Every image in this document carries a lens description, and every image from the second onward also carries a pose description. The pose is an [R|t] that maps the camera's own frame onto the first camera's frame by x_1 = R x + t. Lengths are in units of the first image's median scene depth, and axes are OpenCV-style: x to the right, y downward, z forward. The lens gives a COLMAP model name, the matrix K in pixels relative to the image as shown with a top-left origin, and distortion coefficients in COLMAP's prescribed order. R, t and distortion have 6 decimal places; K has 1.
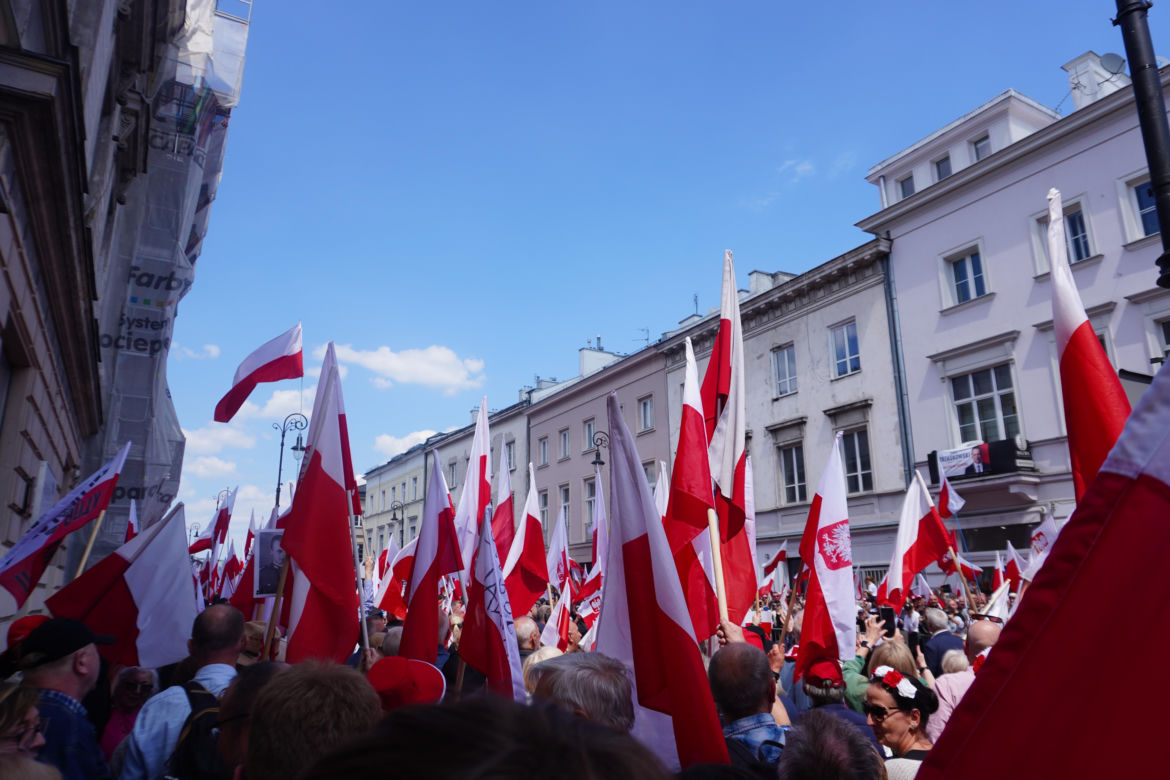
lens RADIAL K [[795.9, 0, 585.0], [0, 795.9, 390.0], [0, 0, 1]] dist [-0.004993, -0.001081]
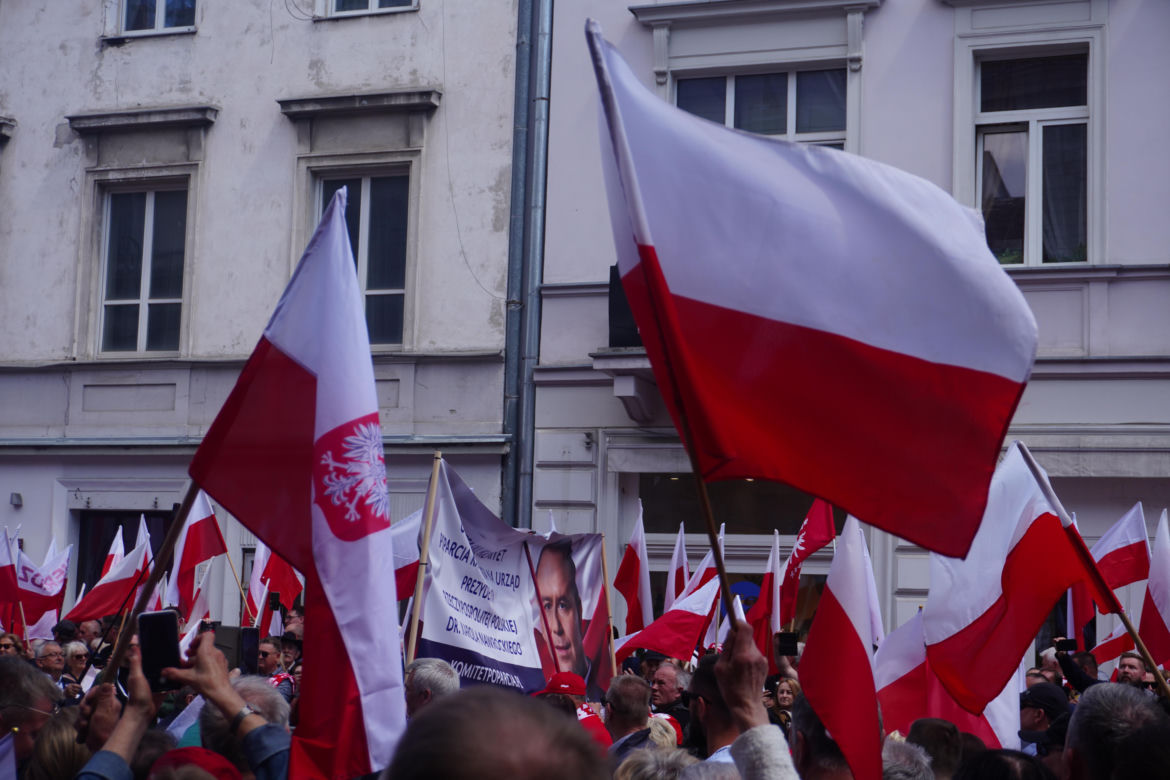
lens RADIAL K [[2043.8, 0, 585.0], [0, 2043.8, 390.0], [0, 0, 1]] dist [0.001135, -0.026351]
pose [[0.766579, 0.115857, 0.631612, -0.136686], [-0.202647, 0.976975, 0.066744, 0.060261], [-0.609336, -0.179159, 0.772406, 0.207616]]
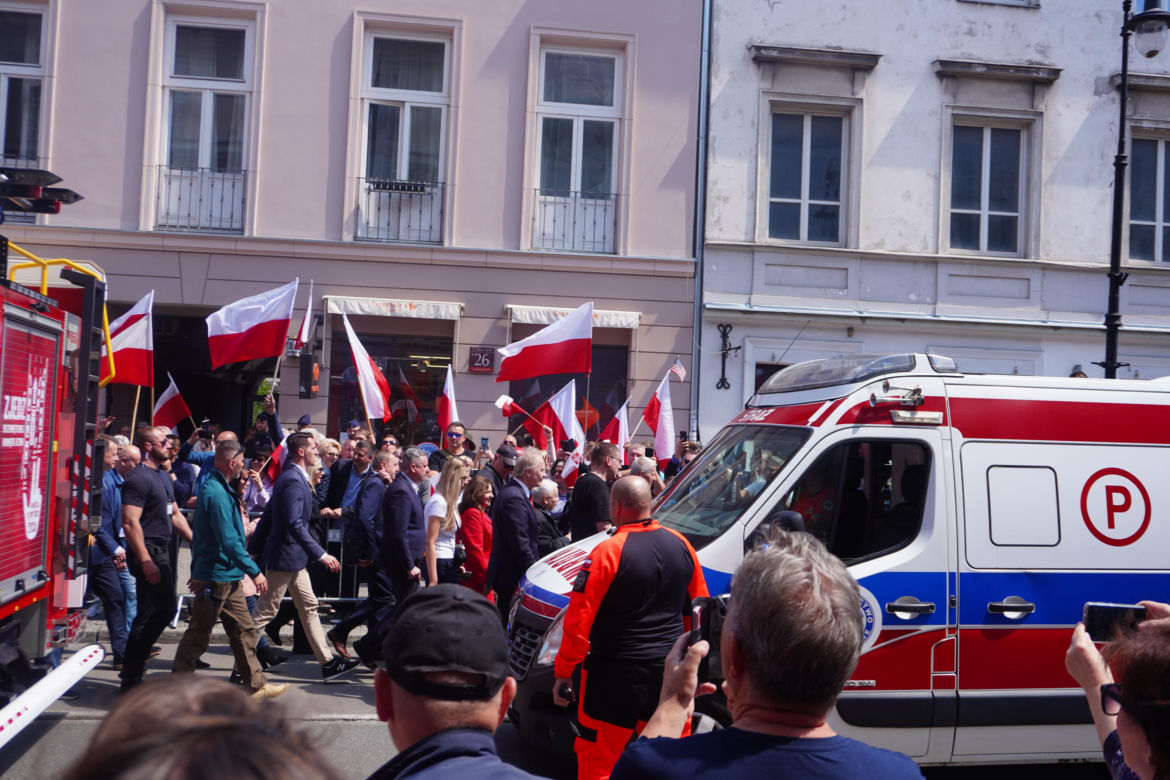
lens RADIAL K [[1386.9, 0, 585.0], [0, 1386.9, 390.0], [0, 0, 1]] dist [0.007436, 0.048488]
pose [[0.347708, 0.062442, 0.935522, -0.530572], [-0.275929, 0.960408, 0.038453, 0.246969], [-0.896082, -0.271508, 0.351171, 0.906823]]
